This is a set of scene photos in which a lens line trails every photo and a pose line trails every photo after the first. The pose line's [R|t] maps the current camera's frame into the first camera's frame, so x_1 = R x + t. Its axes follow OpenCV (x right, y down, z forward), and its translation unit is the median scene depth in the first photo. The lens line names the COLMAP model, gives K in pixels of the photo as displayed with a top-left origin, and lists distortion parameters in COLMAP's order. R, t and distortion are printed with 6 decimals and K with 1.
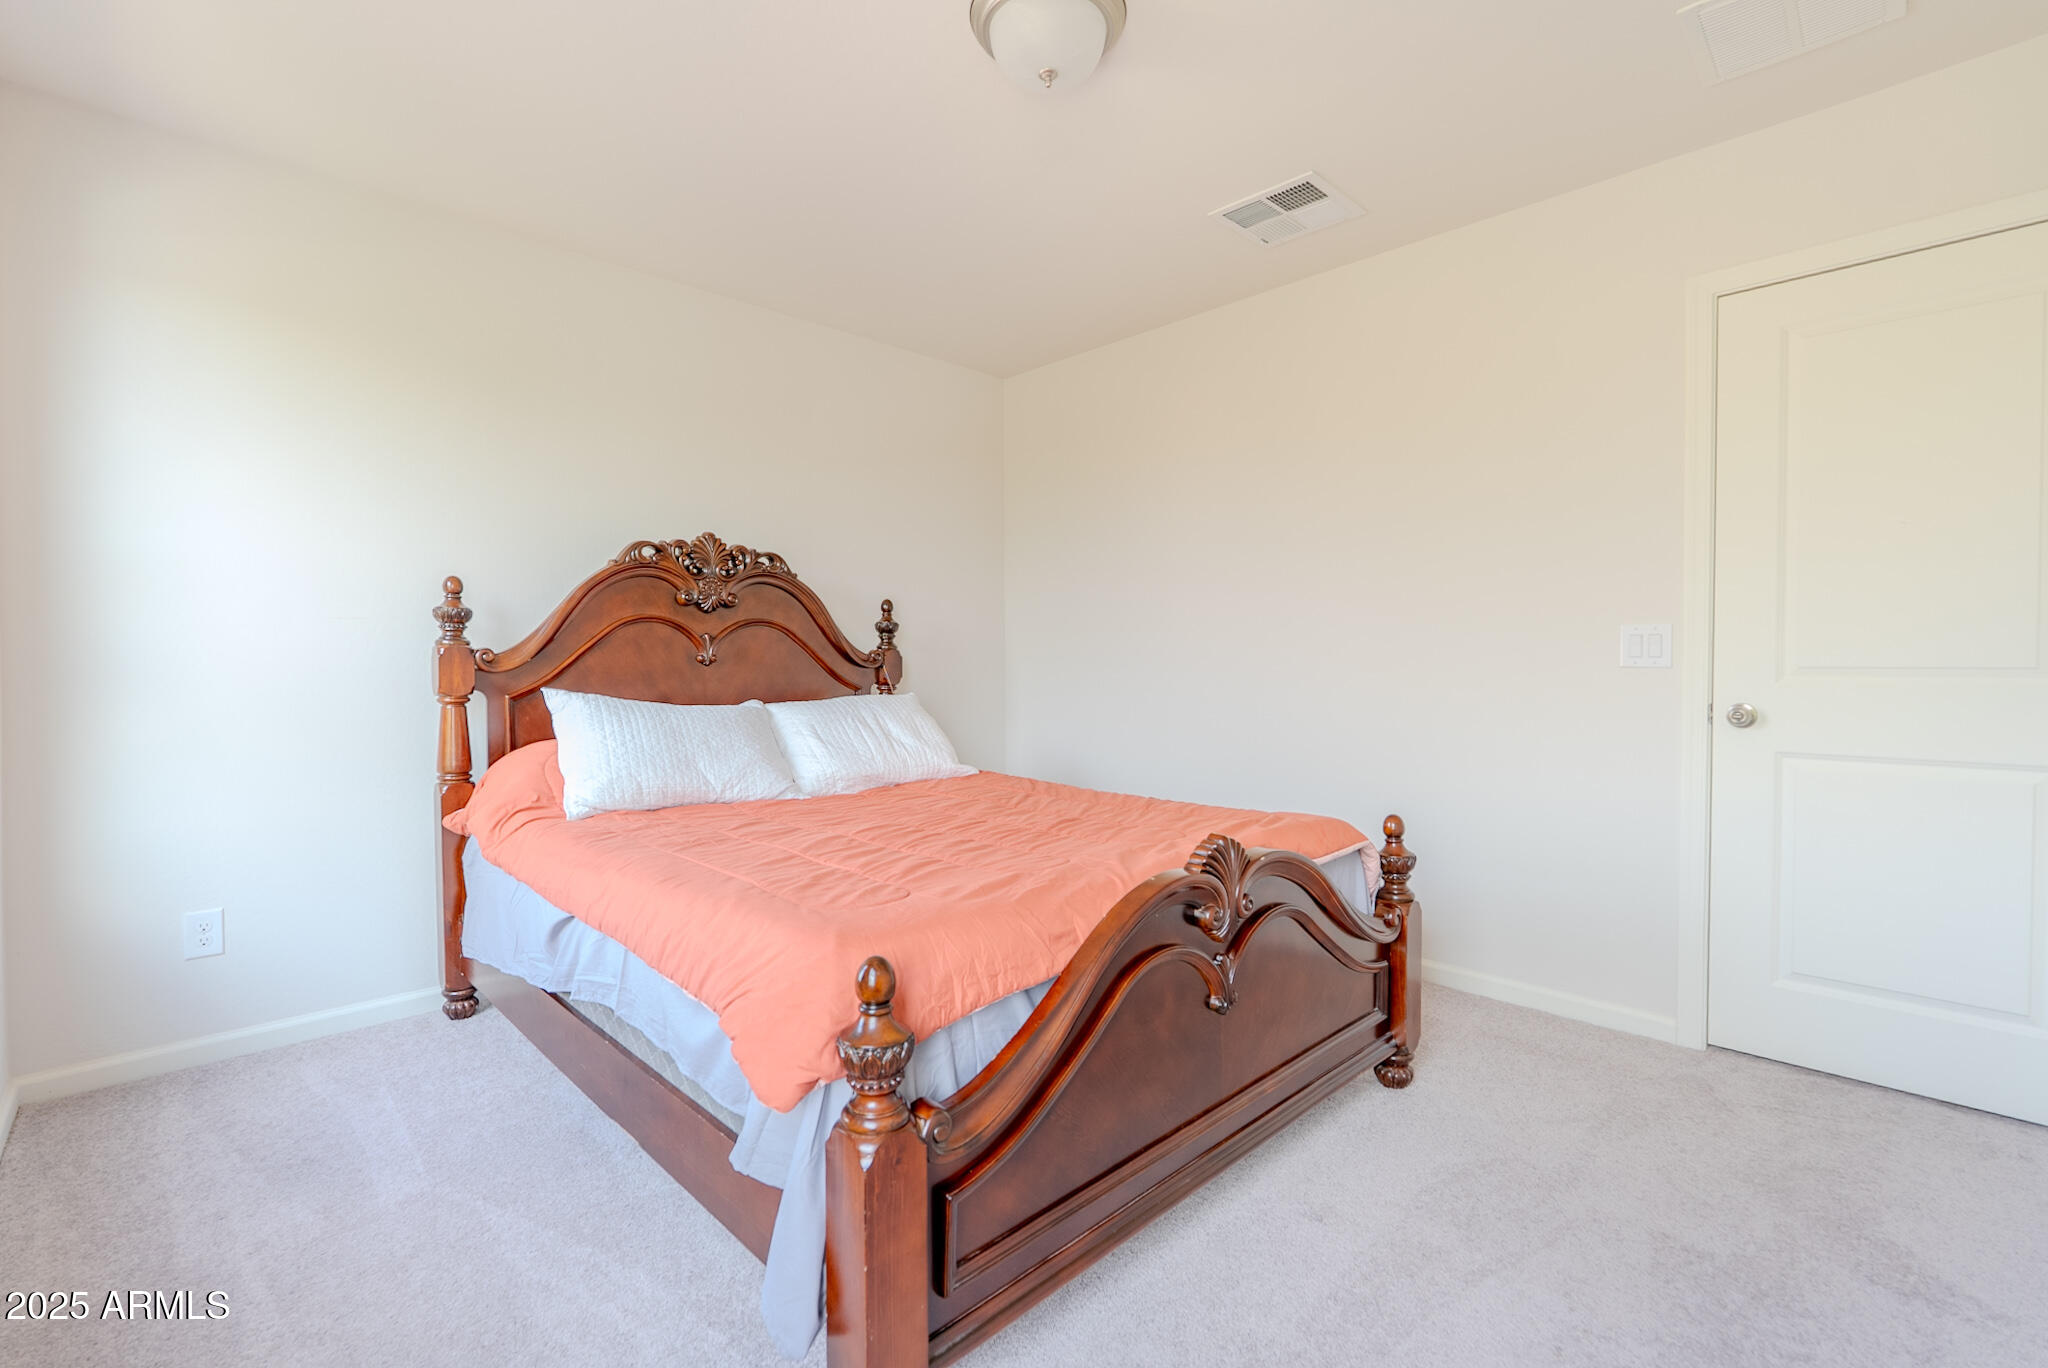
lens RADIAL K [[901.4, 0, 1022.7], [0, 901.4, 680.3], [0, 0, 1]] dist [-0.007283, 0.000471]
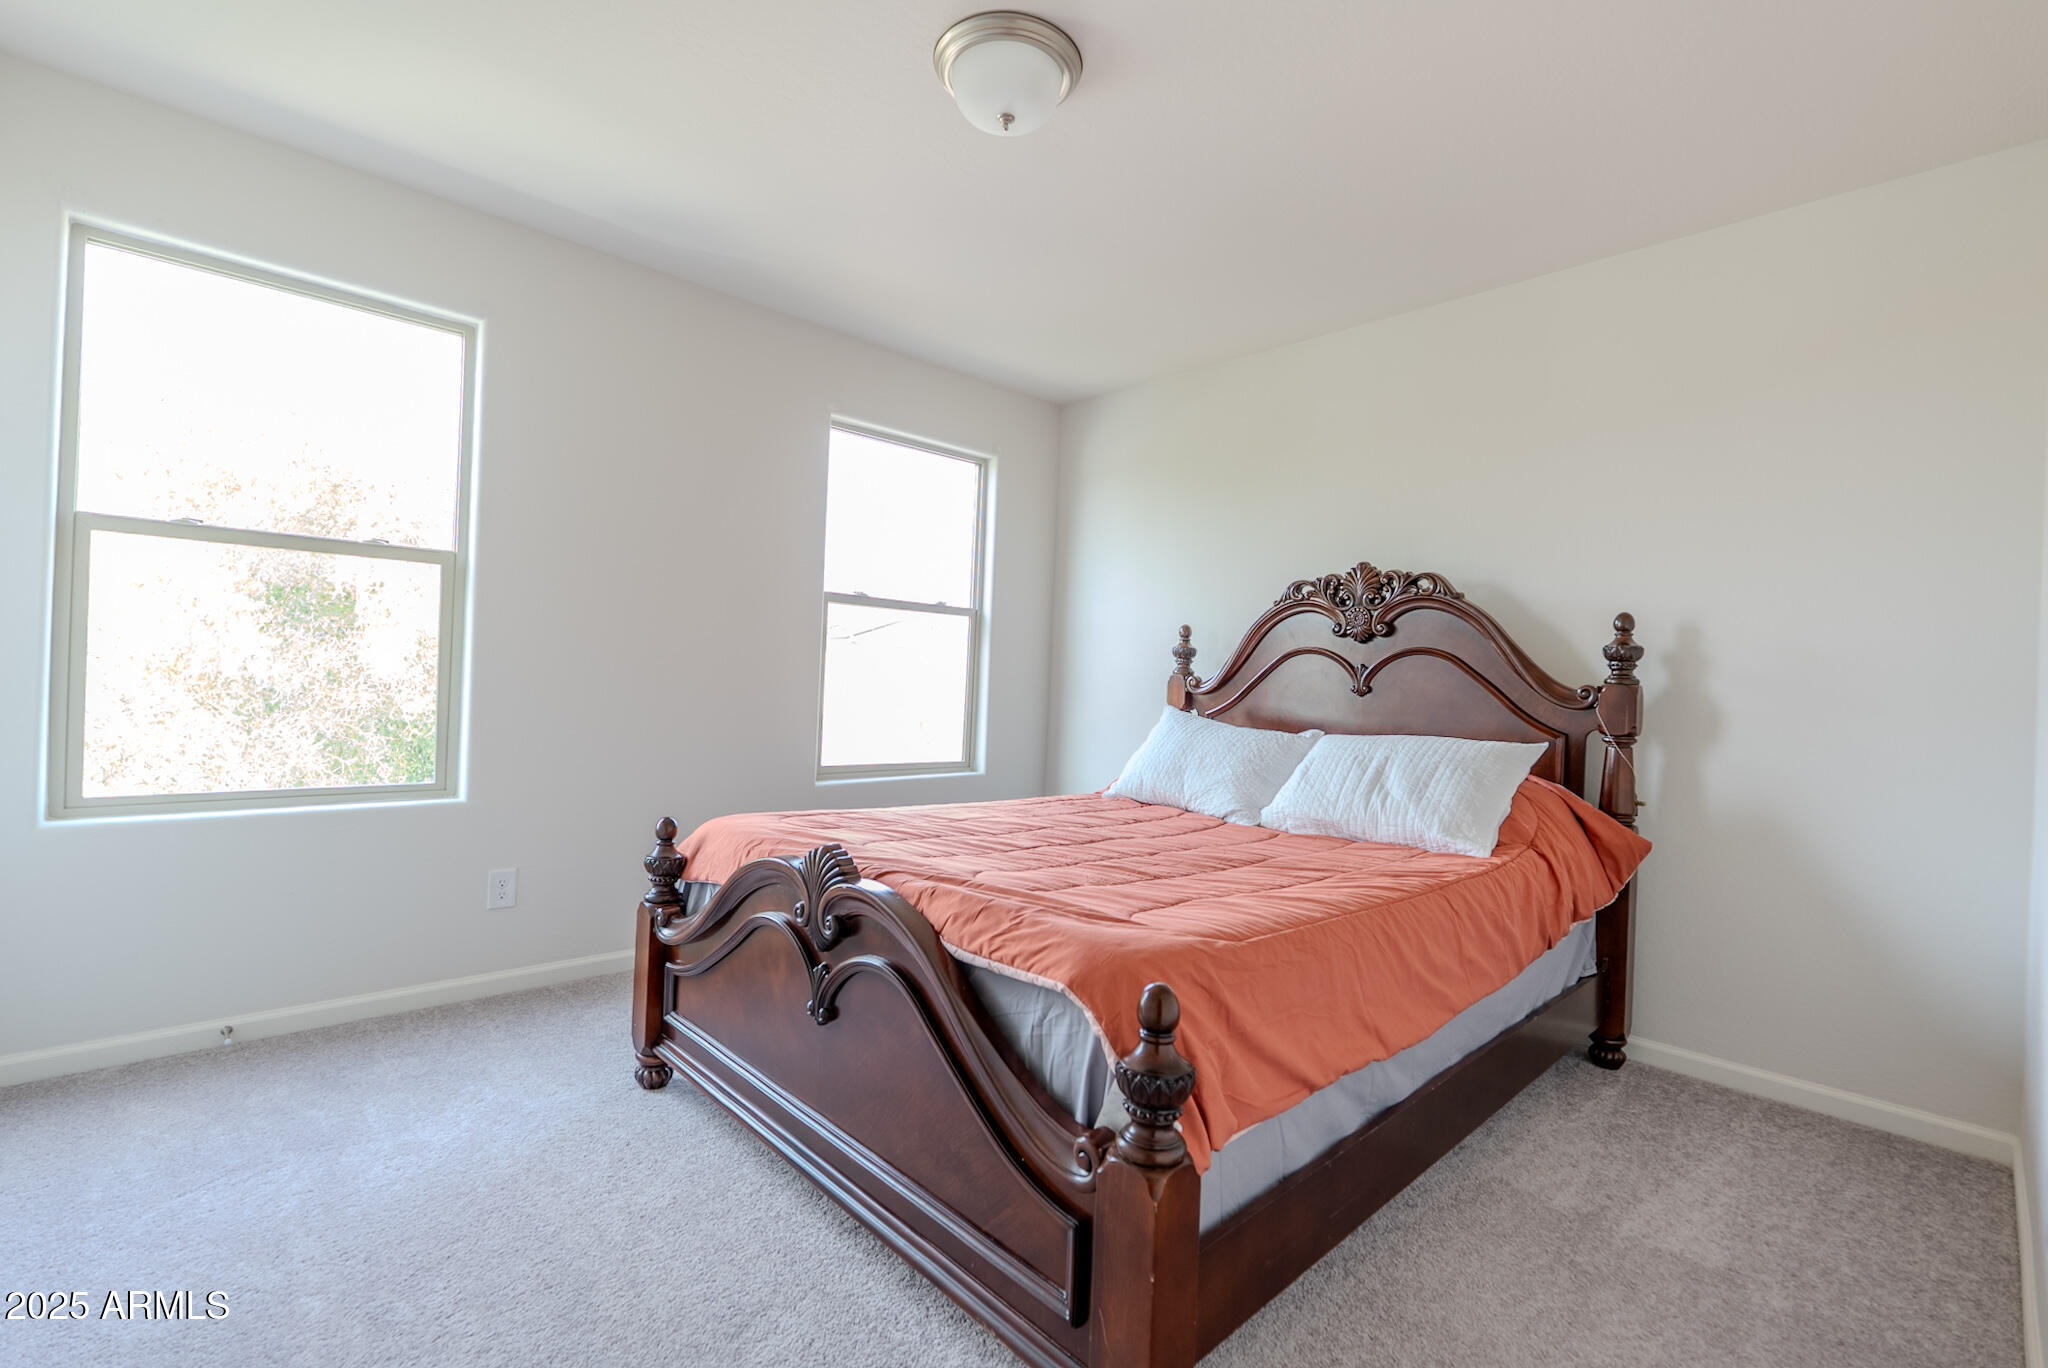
lens RADIAL K [[901.4, 0, 1022.7], [0, 901.4, 680.3], [0, 0, 1]] dist [-0.007283, 0.000471]
pose [[-0.019701, 0.003071, -0.999801, 0.652356], [-0.055358, 0.998458, 0.004158, -0.017292], [0.998272, 0.055429, -0.019501, 0.642401]]
